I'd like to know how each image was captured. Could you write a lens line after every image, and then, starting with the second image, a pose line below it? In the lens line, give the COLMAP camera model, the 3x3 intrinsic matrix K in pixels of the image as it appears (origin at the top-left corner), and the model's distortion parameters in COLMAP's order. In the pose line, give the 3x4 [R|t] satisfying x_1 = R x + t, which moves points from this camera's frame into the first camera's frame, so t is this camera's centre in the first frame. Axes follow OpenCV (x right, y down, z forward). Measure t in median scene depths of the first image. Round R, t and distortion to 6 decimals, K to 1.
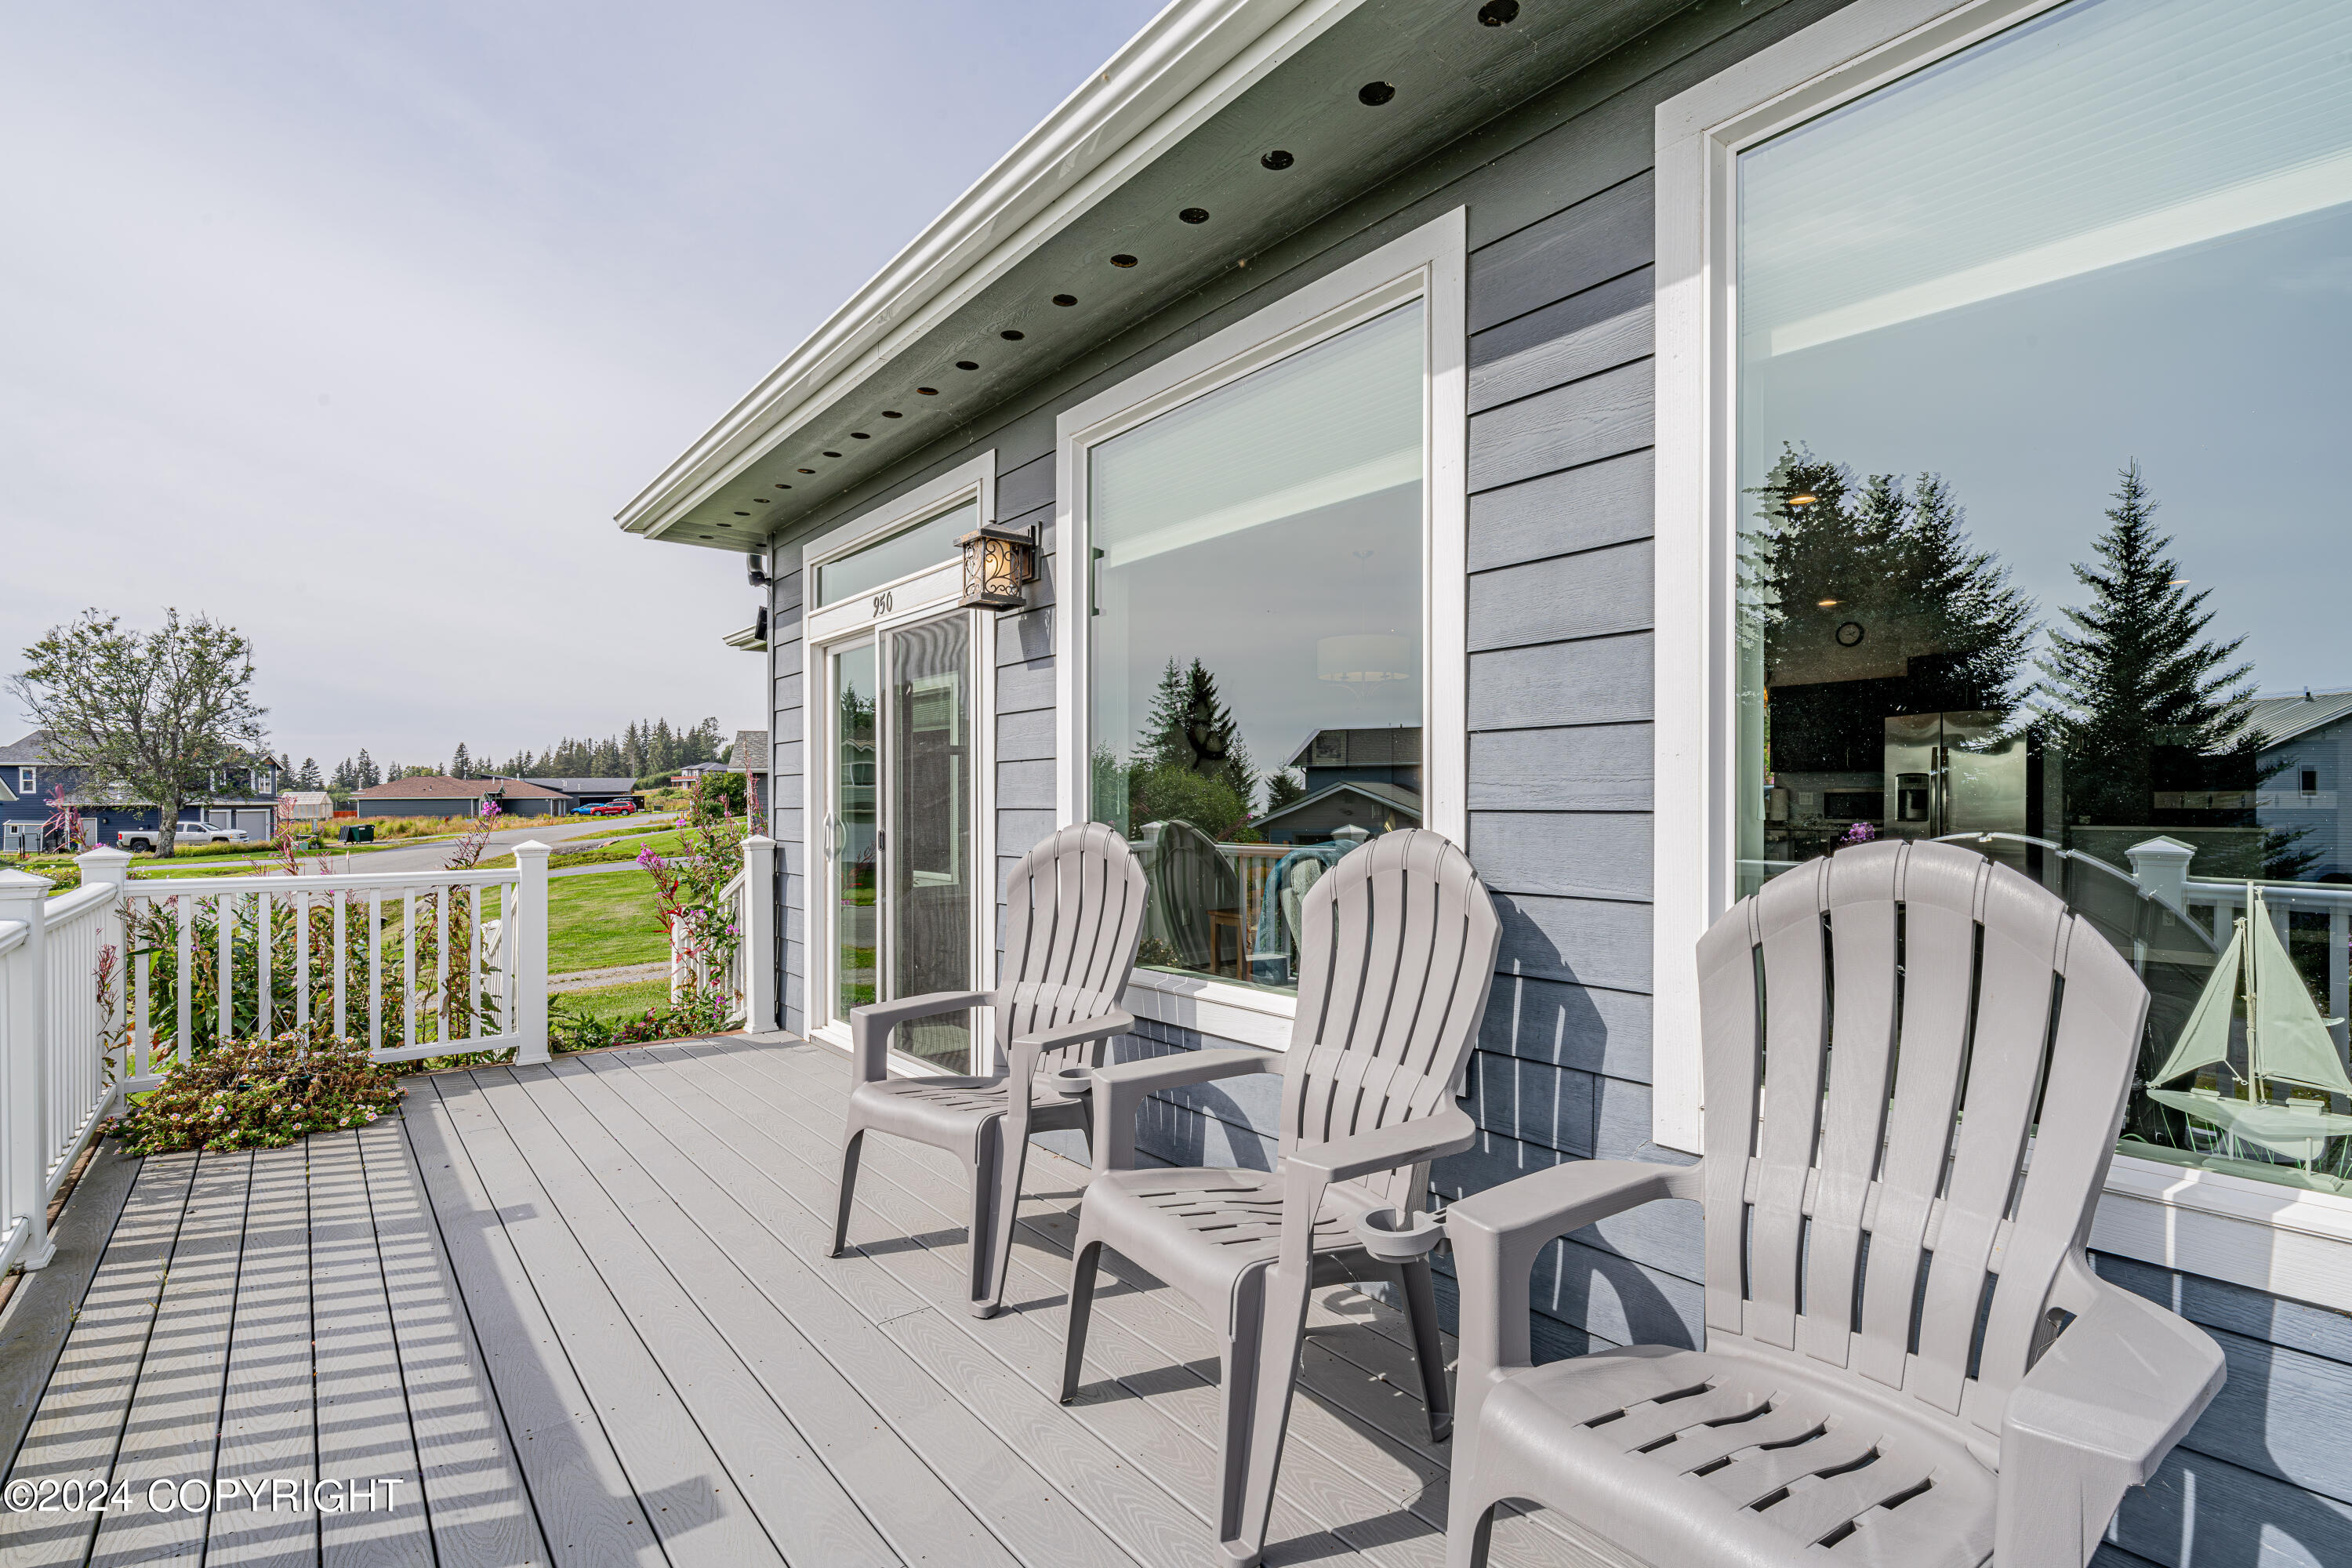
lens RADIAL K [[1062.4, 0, 1176.0], [0, 1062.4, 784.0], [0, 0, 1]] dist [0.002165, 0.000253]
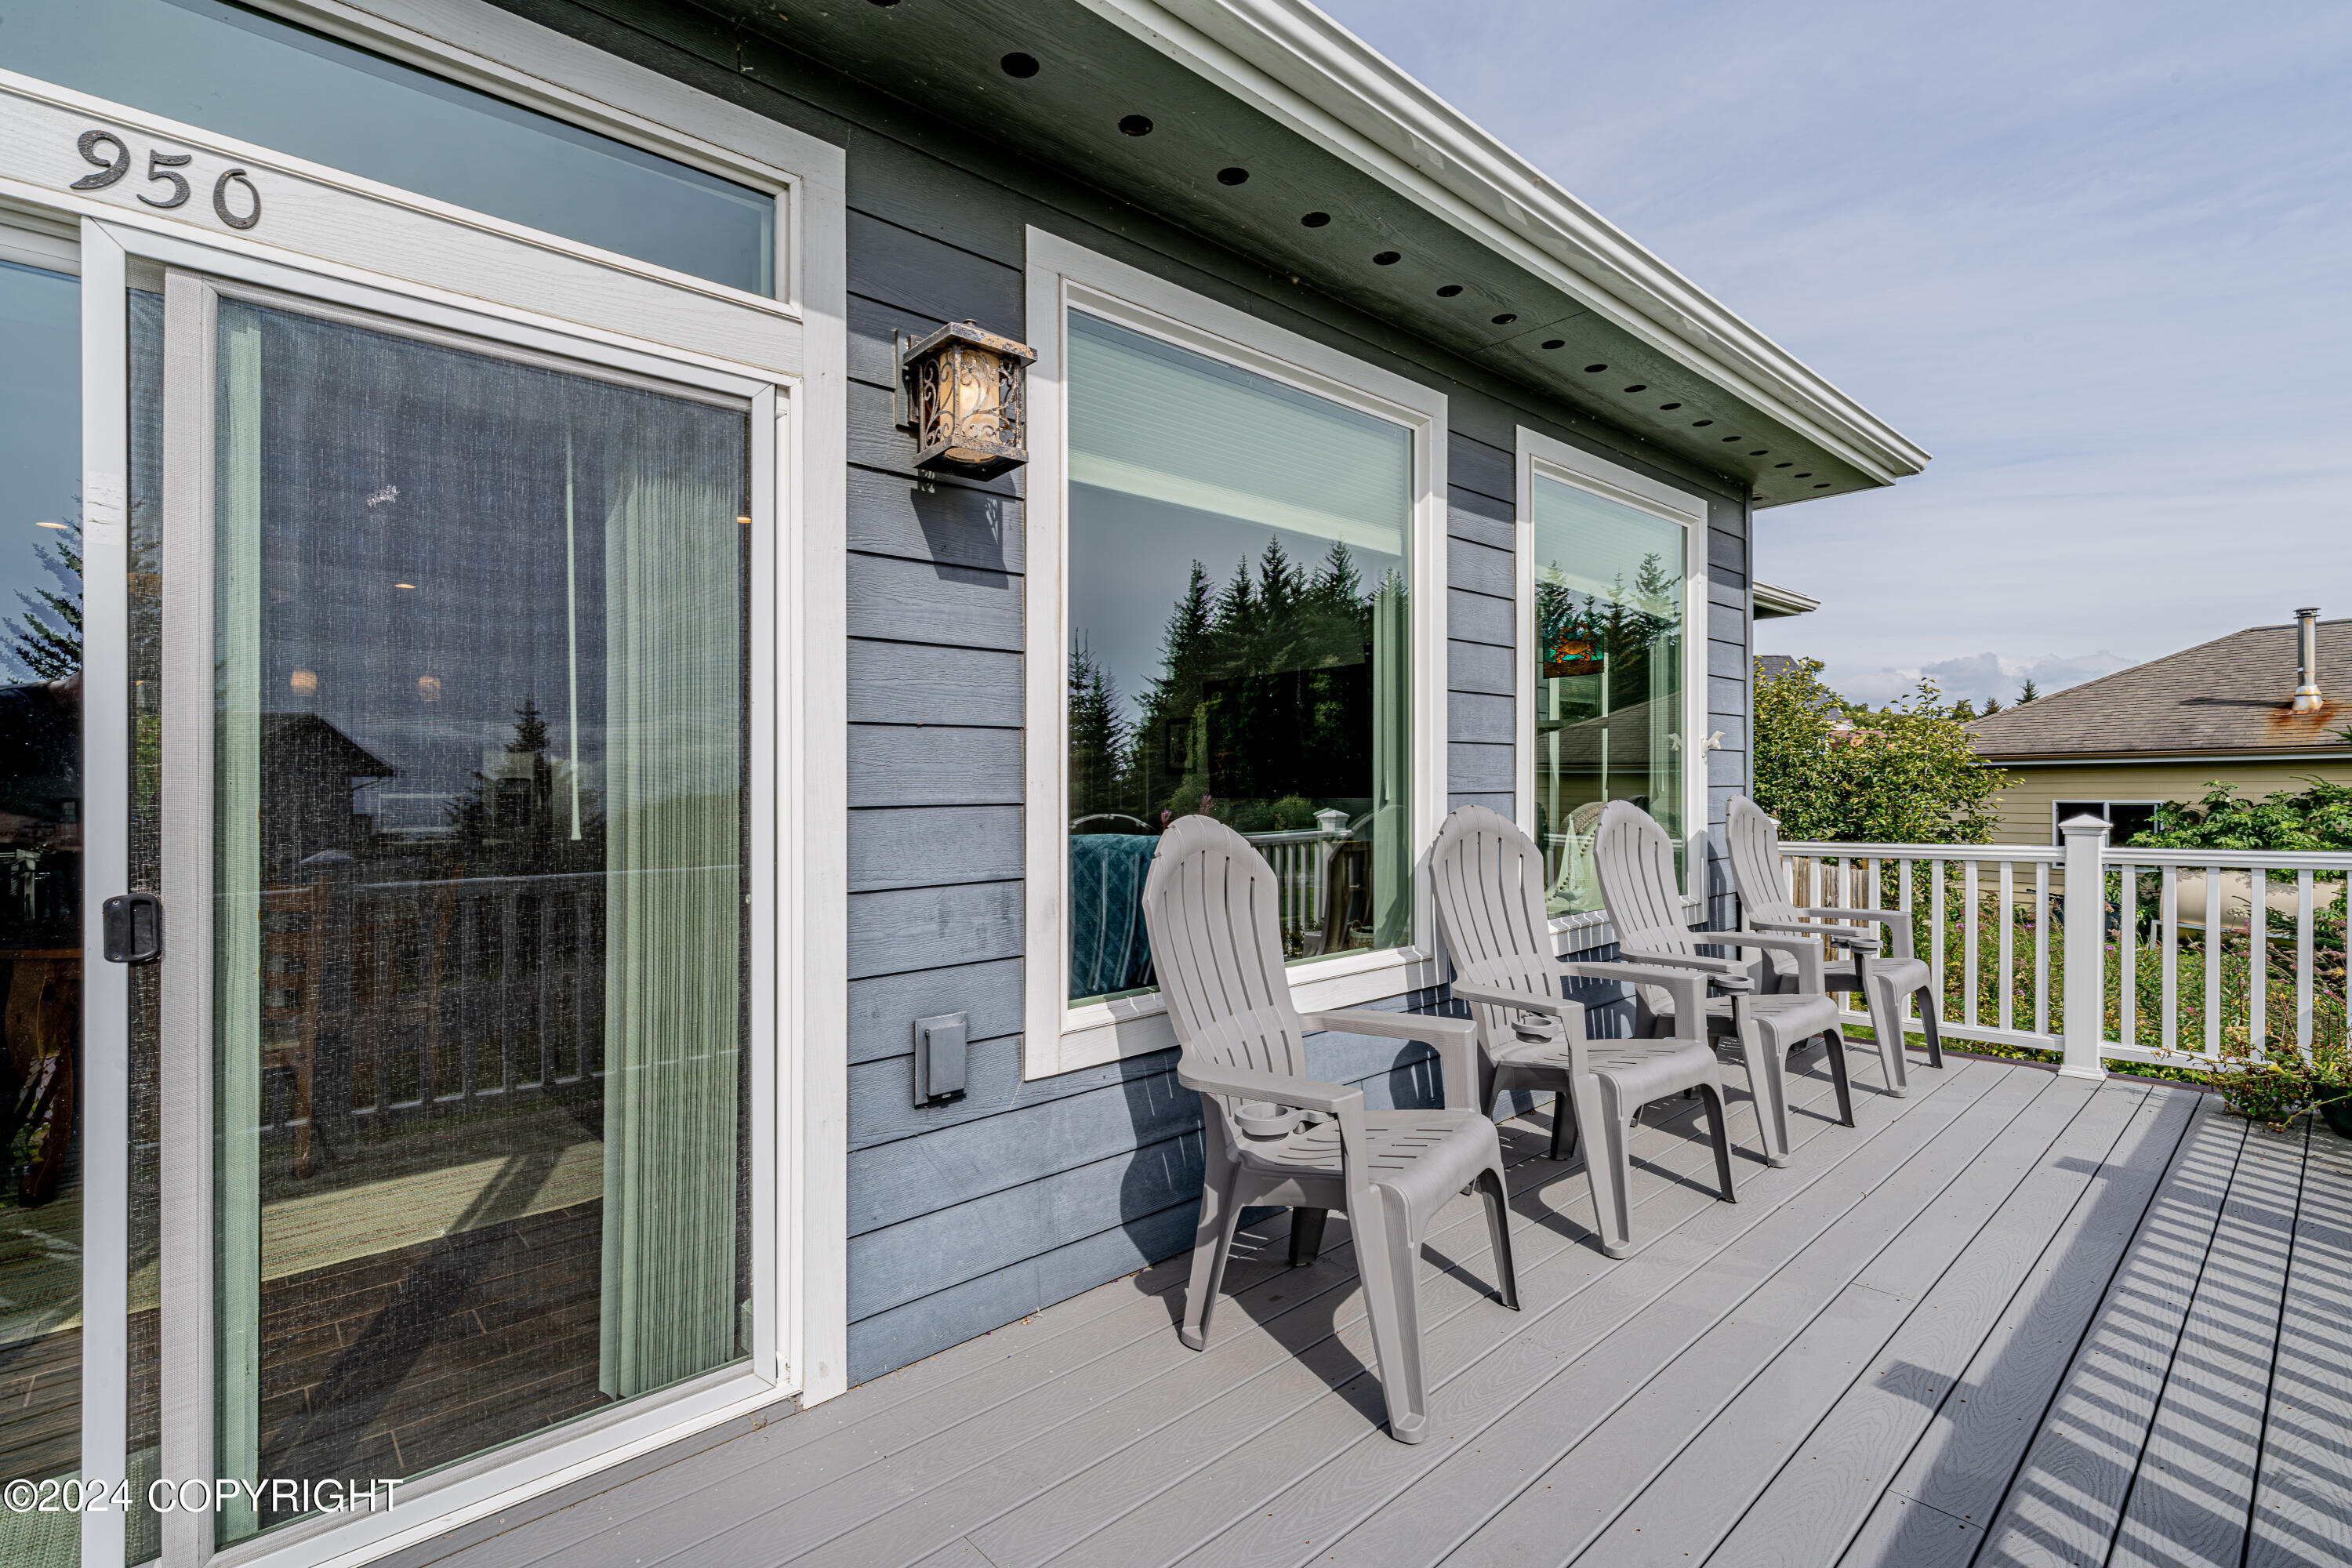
lens RADIAL K [[1055.0, 0, 1176.0], [0, 1055.0, 784.0], [0, 0, 1]] dist [-0.001382, -0.000248]
pose [[-0.026273, 0.002752, 0.999651, -1.247176], [-0.012659, 0.999915, -0.003085, 0.021663], [-0.999575, -0.012736, -0.026236, 1.448190]]
